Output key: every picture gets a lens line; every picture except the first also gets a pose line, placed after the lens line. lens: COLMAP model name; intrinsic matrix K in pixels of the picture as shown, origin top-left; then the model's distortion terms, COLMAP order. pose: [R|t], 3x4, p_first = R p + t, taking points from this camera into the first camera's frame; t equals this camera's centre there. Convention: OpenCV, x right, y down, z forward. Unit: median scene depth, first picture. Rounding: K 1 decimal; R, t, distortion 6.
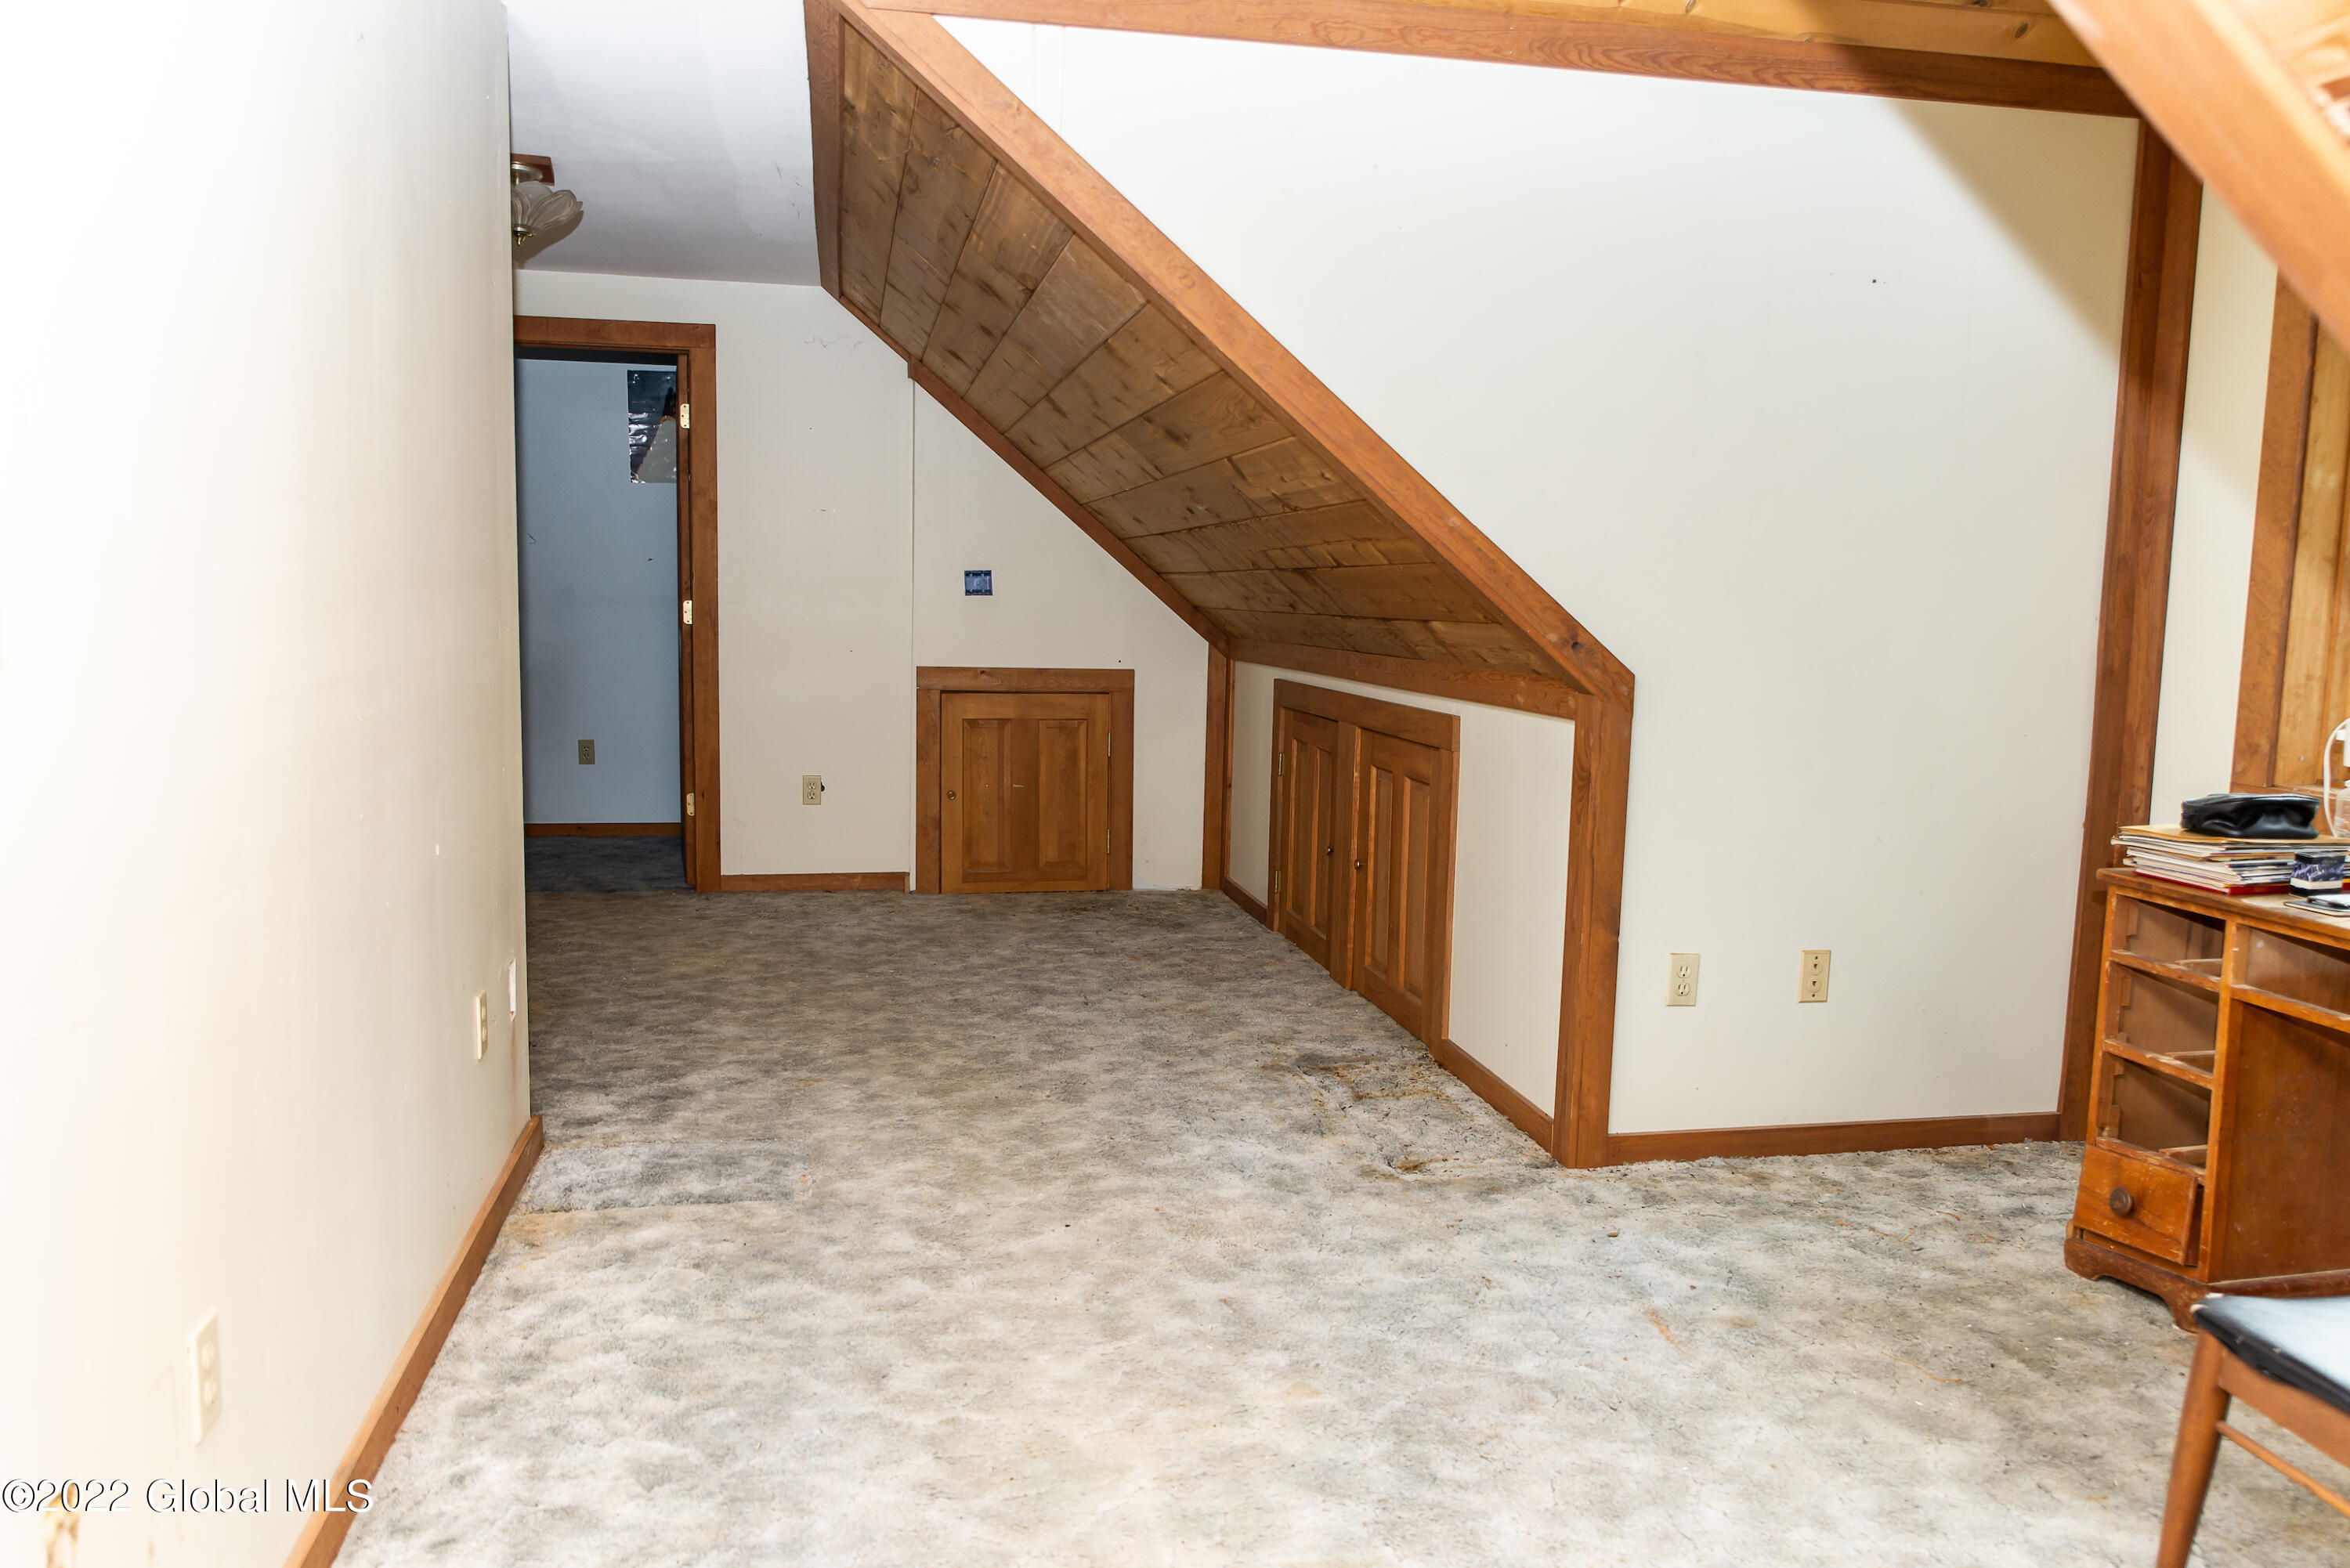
lens RADIAL K [[1736.4, 0, 1175.0], [0, 1736.4, 784.0], [0, 0, 1]] dist [-0.007183, 0.001178]
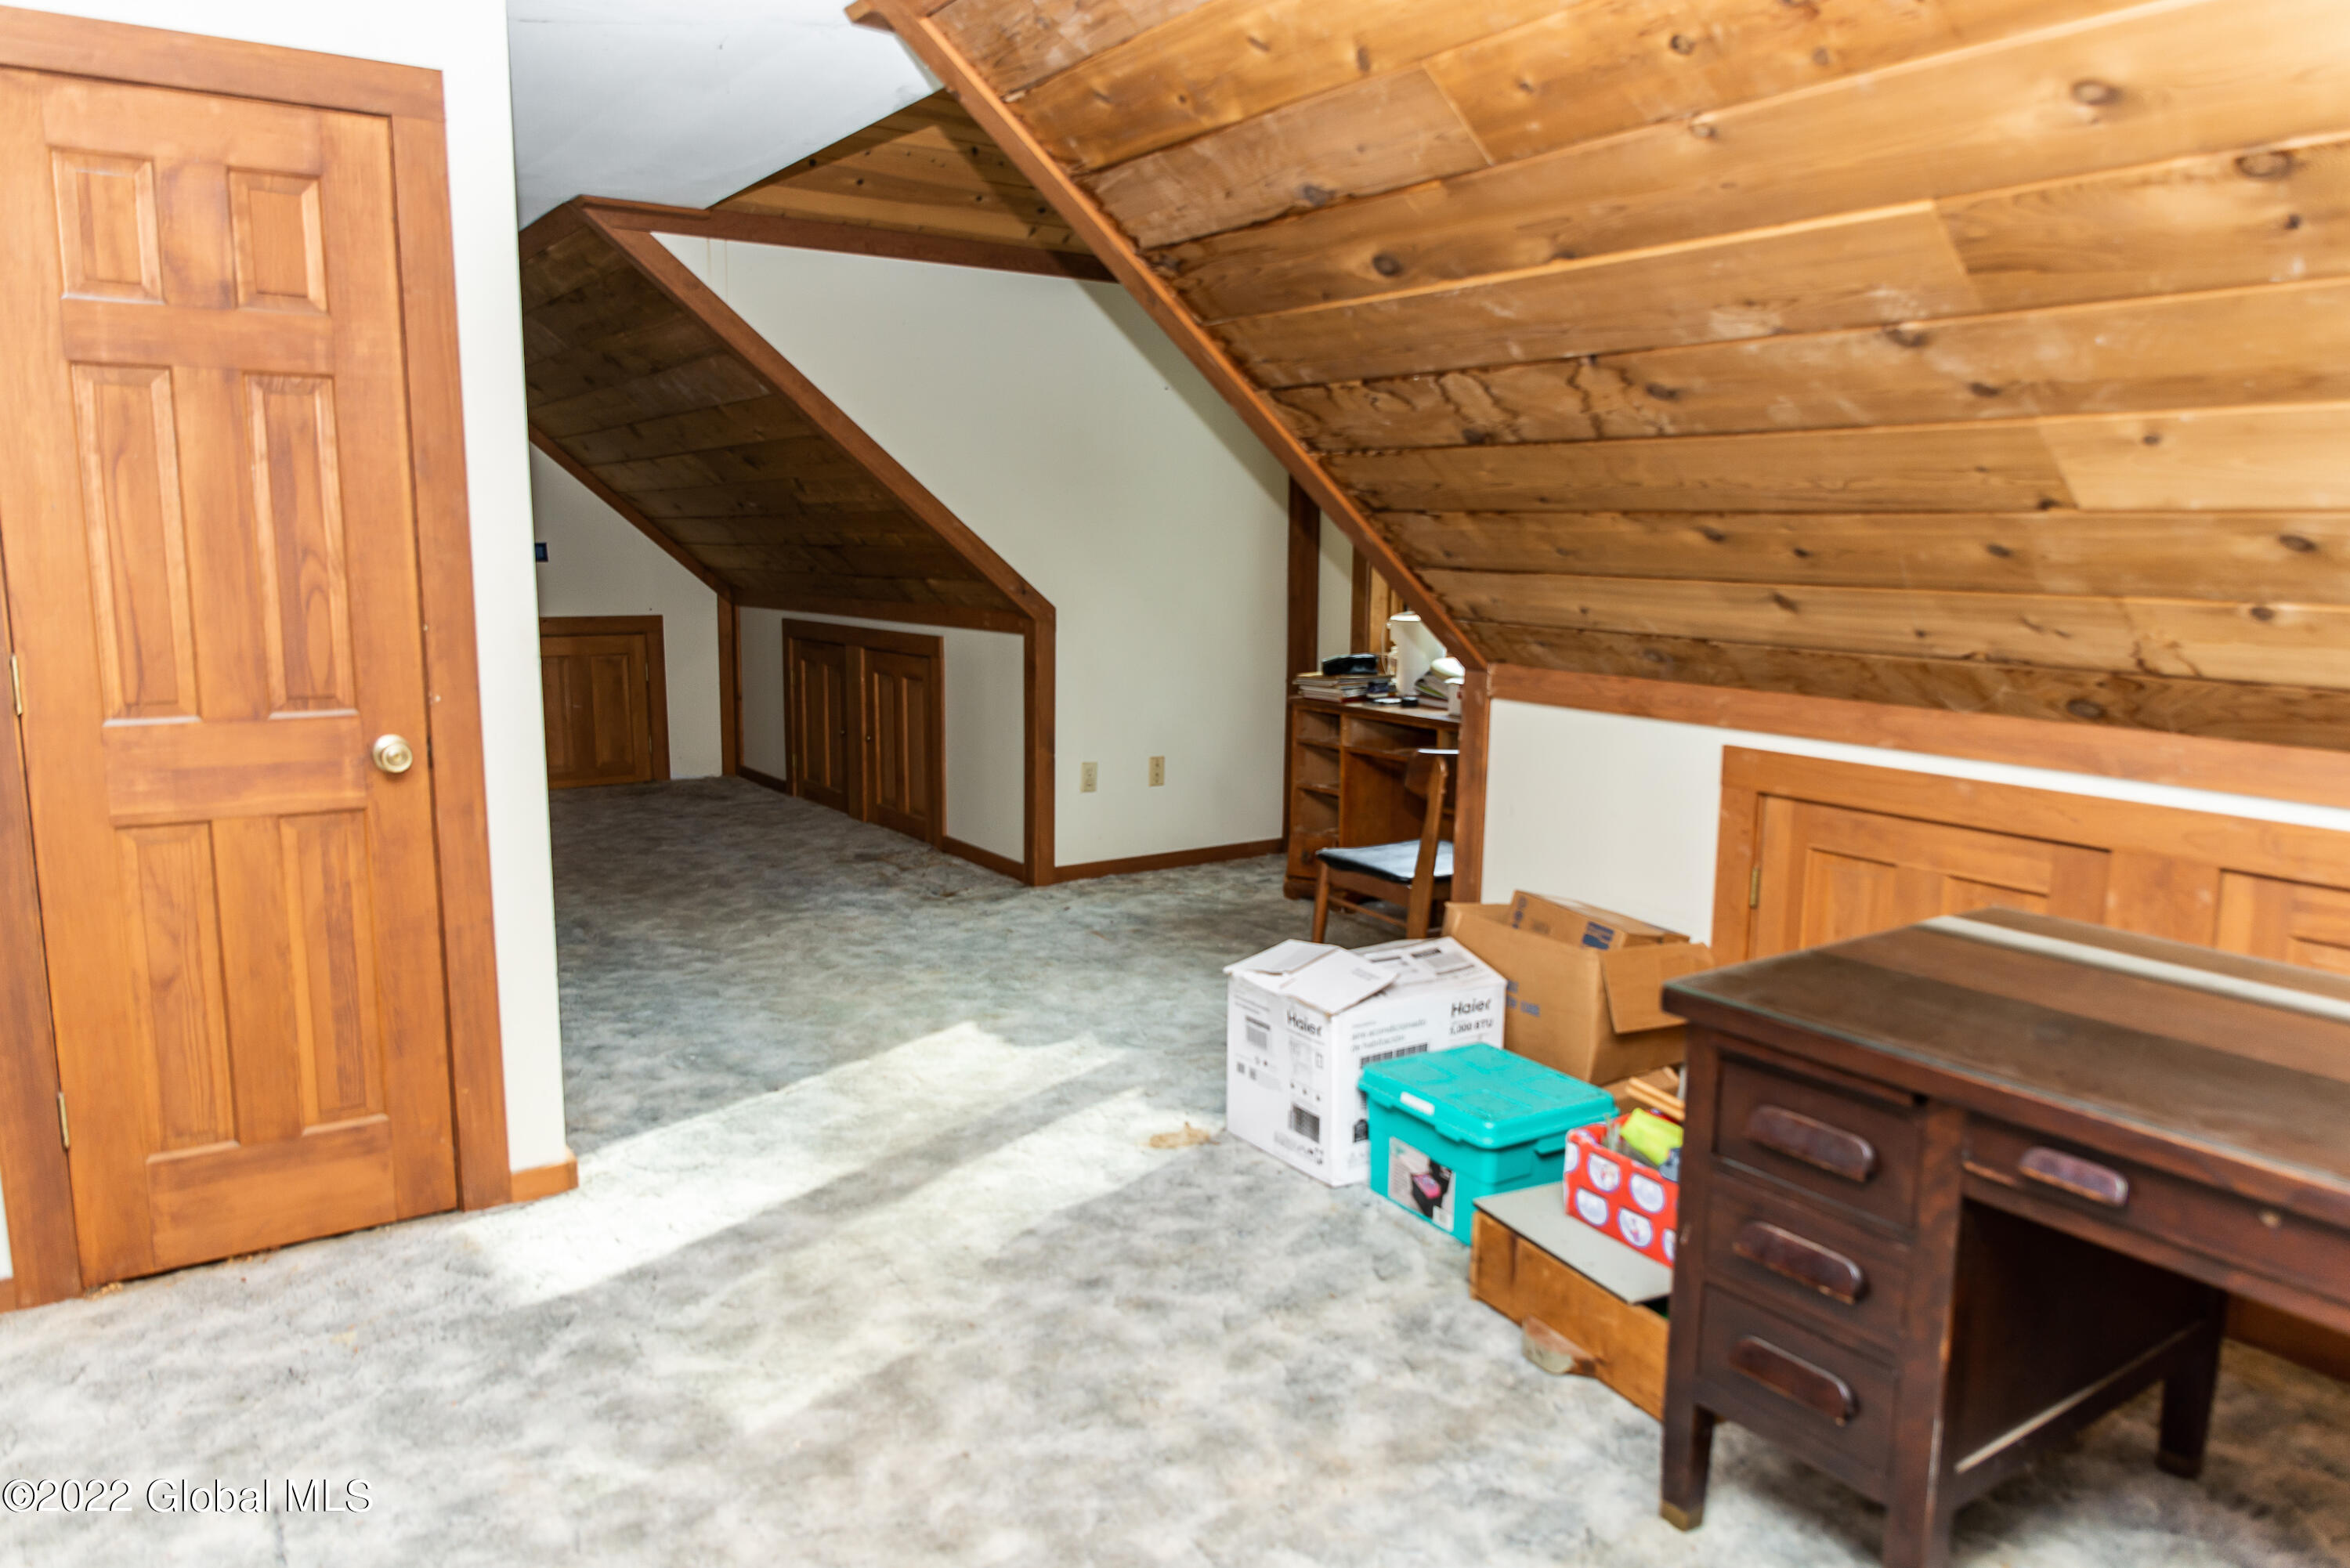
lens RADIAL K [[1590.2, 0, 1175.0], [0, 1590.2, 784.0], [0, 0, 1]] dist [0.075155, 0.000152]
pose [[0.924058, -0.074927, 0.374838, -0.250761], [0.058026, 0.996732, 0.056191, 0.033787], [-0.377824, -0.030173, 0.925386, -0.576597]]
